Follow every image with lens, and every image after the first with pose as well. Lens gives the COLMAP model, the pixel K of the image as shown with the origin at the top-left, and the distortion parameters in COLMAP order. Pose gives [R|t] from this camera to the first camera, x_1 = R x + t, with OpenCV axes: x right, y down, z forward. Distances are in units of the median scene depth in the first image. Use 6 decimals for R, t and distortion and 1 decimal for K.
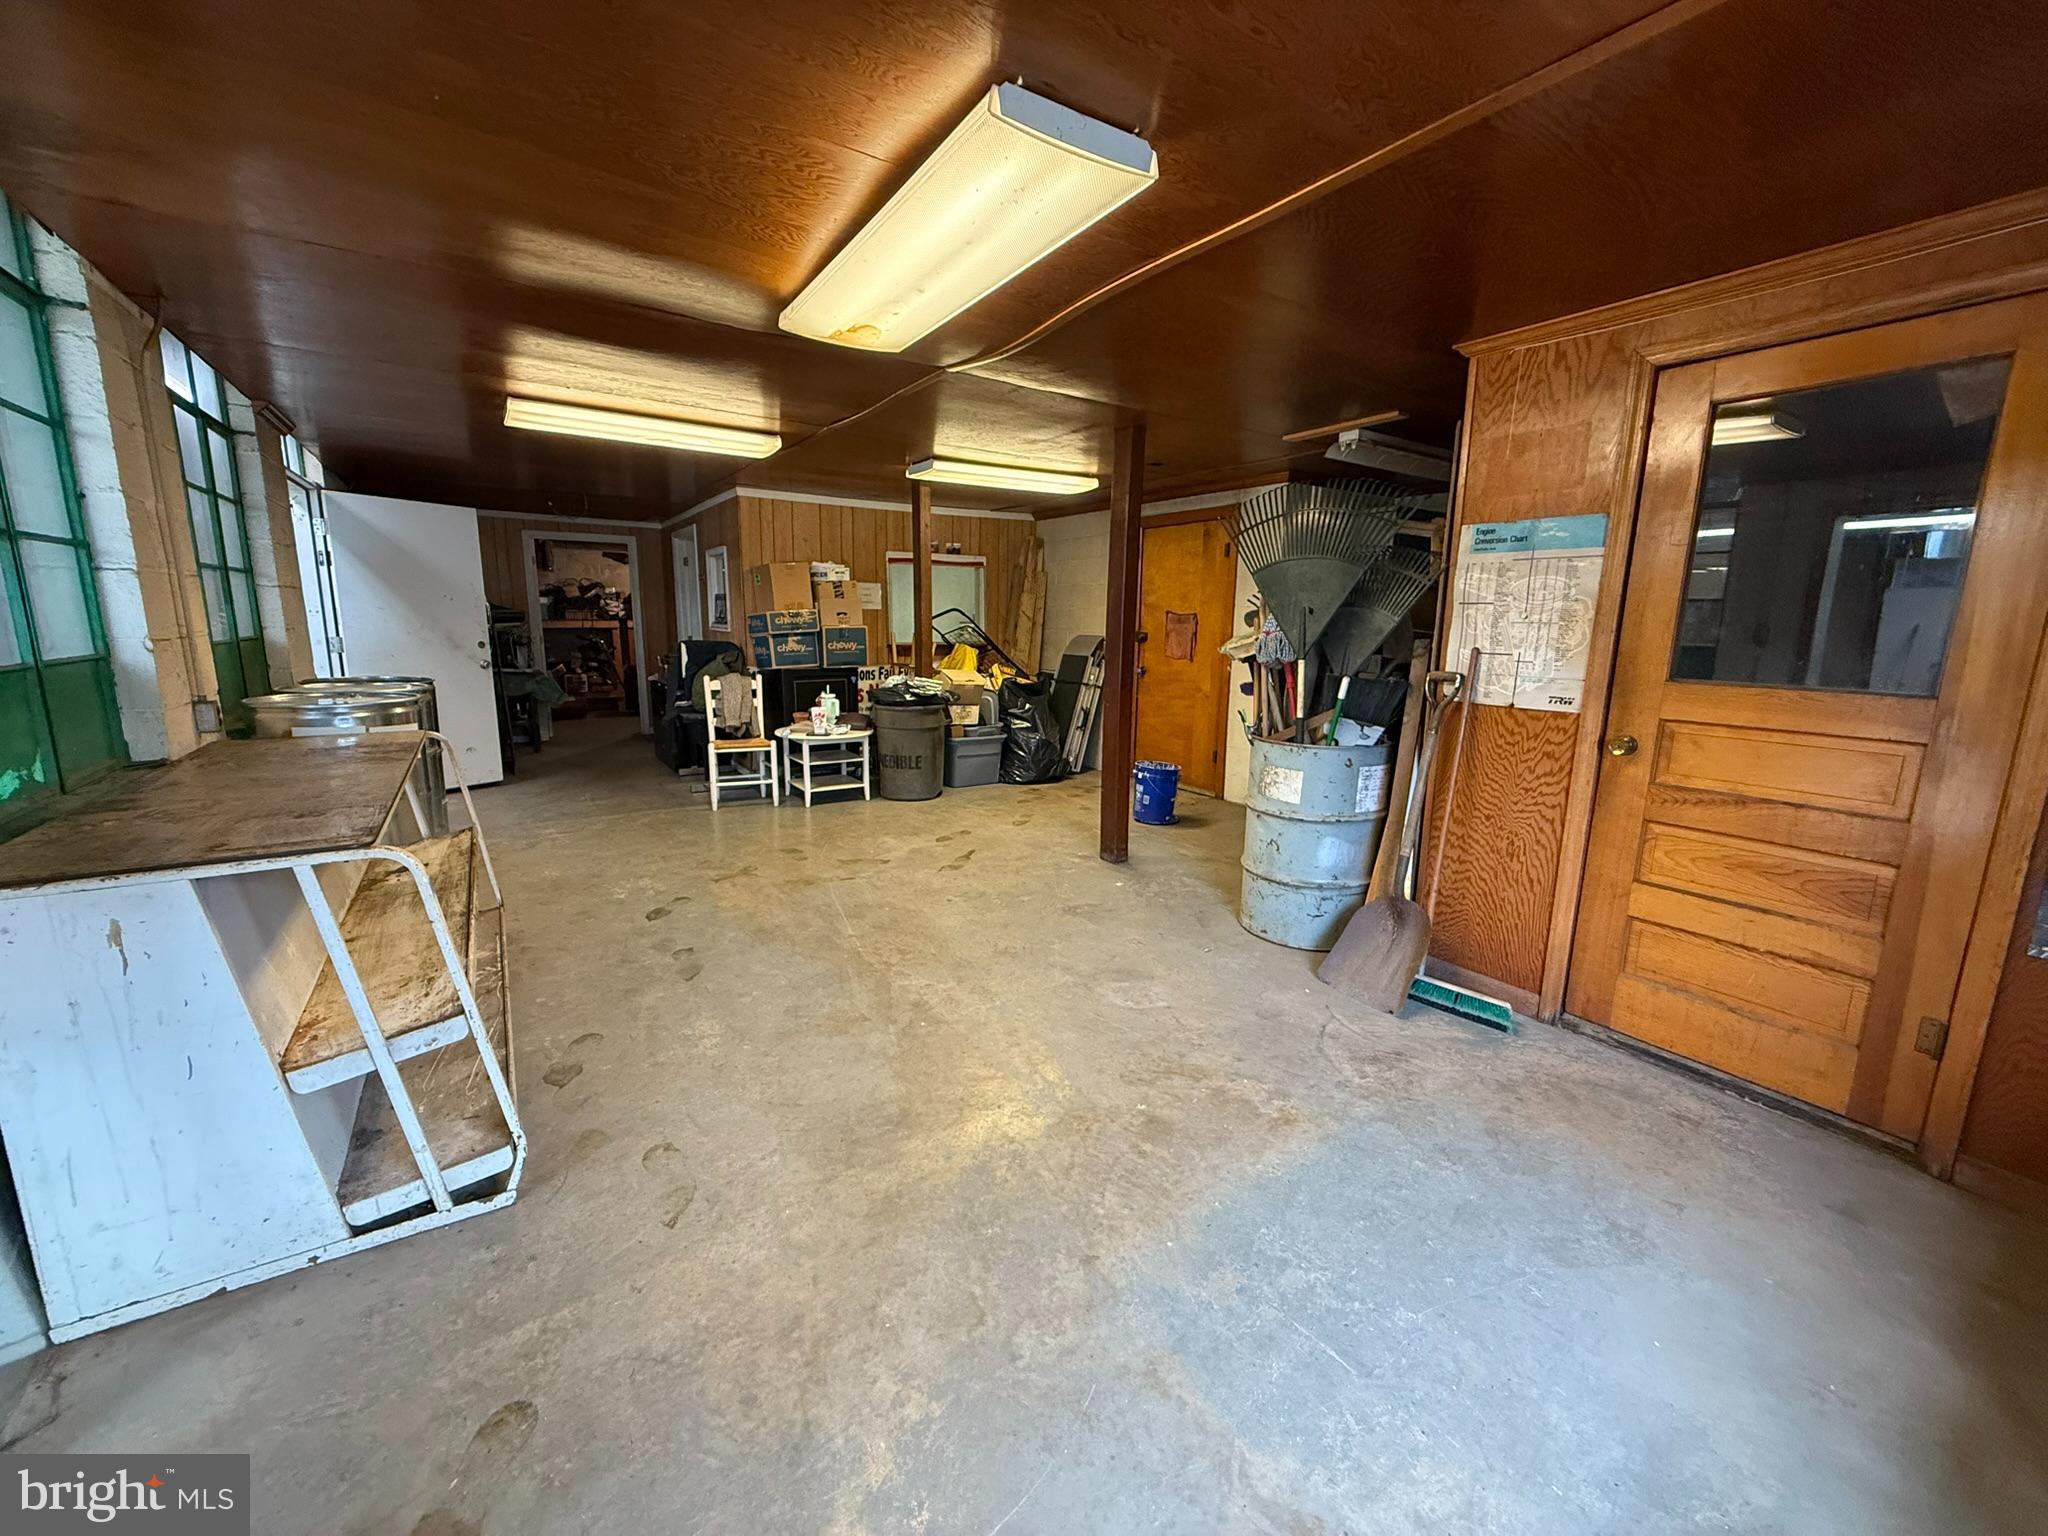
lens RADIAL K [[810.6, 0, 1019.7], [0, 810.6, 771.1], [0, 0, 1]] dist [-0.000485, 0.000495]
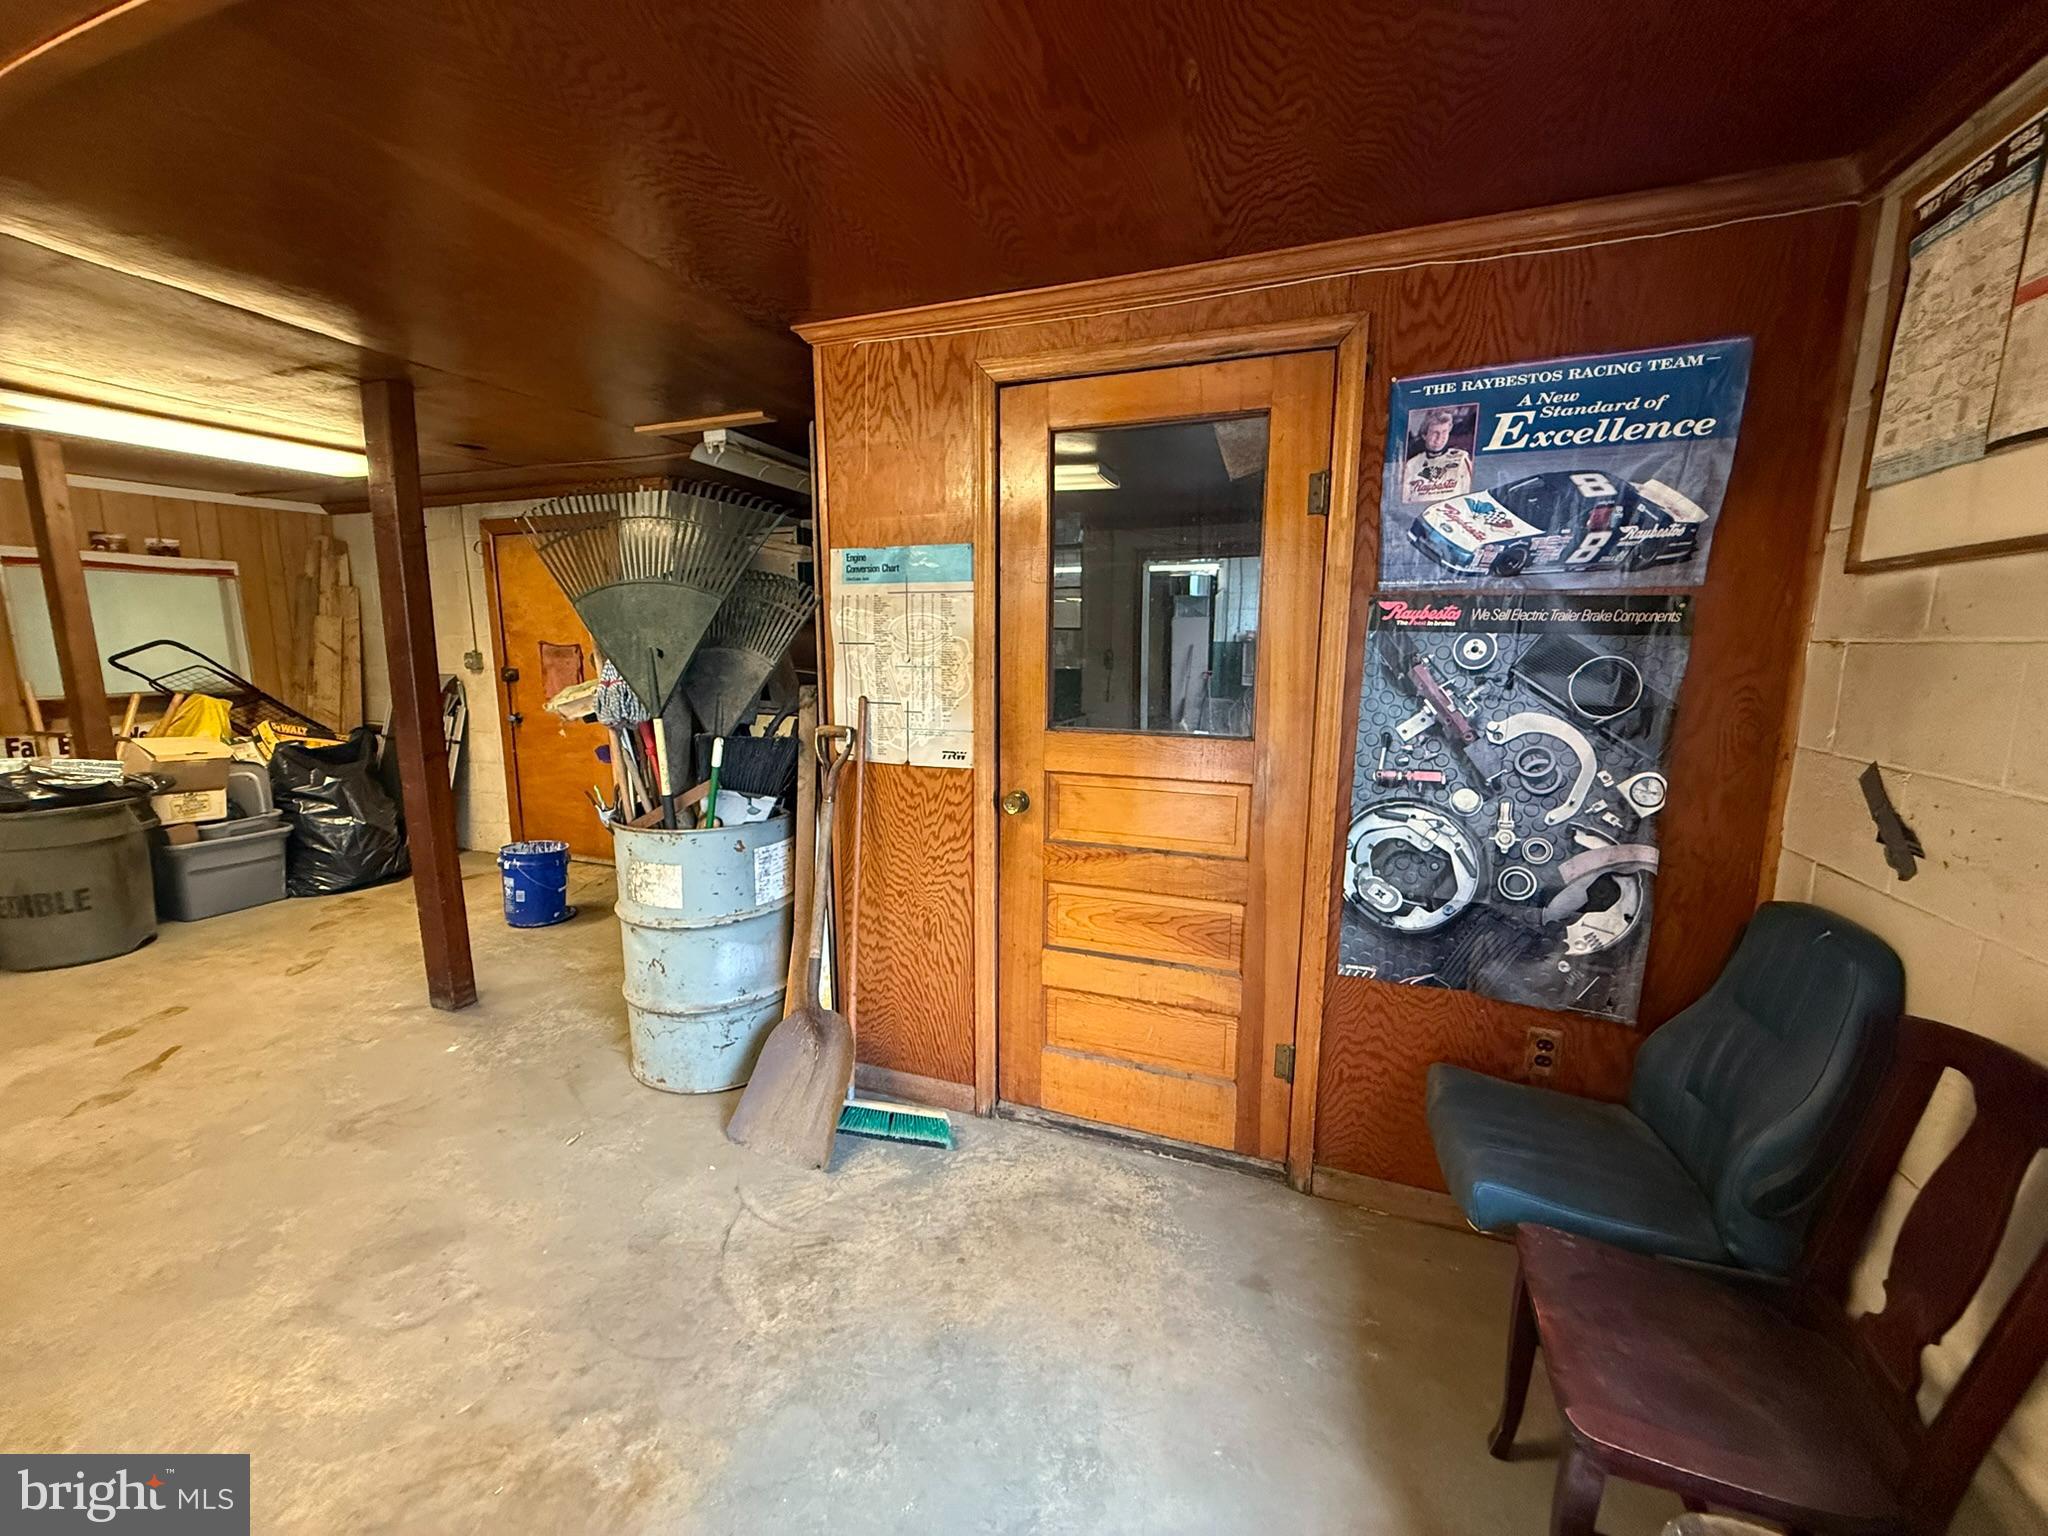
lens RADIAL K [[810.6, 0, 1015.2], [0, 810.6, 772.1], [0, 0, 1]] dist [-0.000485, 0.000495]
pose [[0.810156, -0.103245, 0.577051, 0.196134], [0.115882, 0.993150, 0.014999, -0.067281], [-0.574646, 0.054718, 0.816570, 0.227965]]
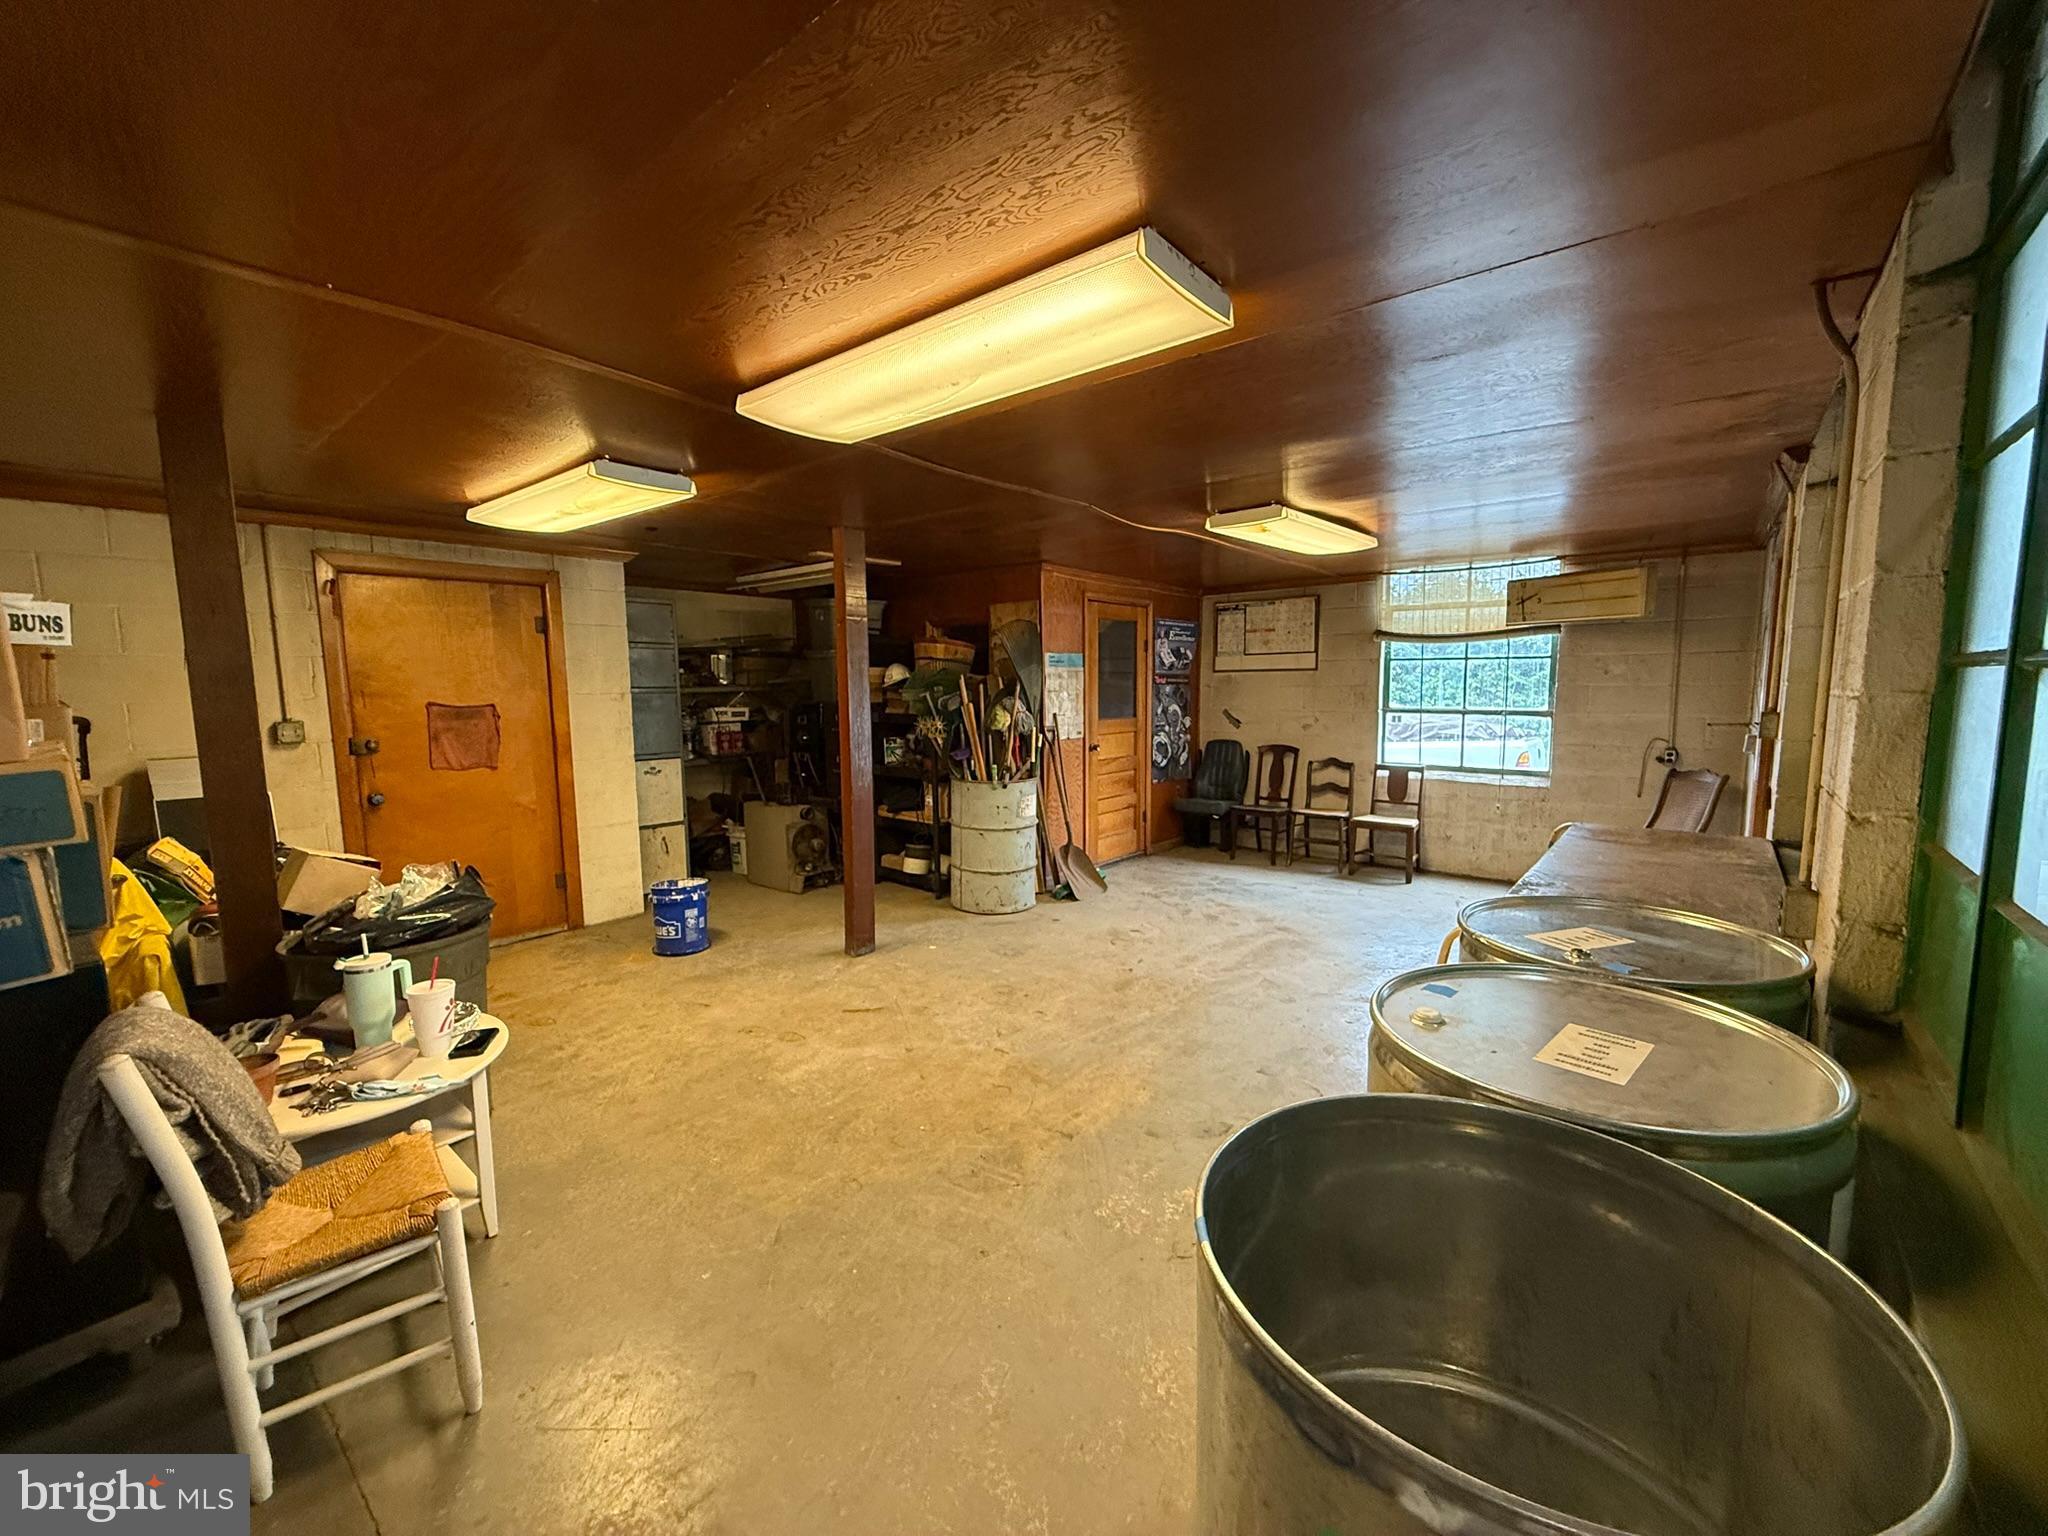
lens RADIAL K [[810.6, 0, 1014.9], [0, 810.6, 771.0], [0, 0, 1]] dist [-0.000485, 0.000495]
pose [[-0.280925, -0.117820, 0.952470, -1.325618], [0.185131, 0.967144, 0.174238, -0.375160], [-0.941705, 0.225279, -0.249883, 1.597807]]
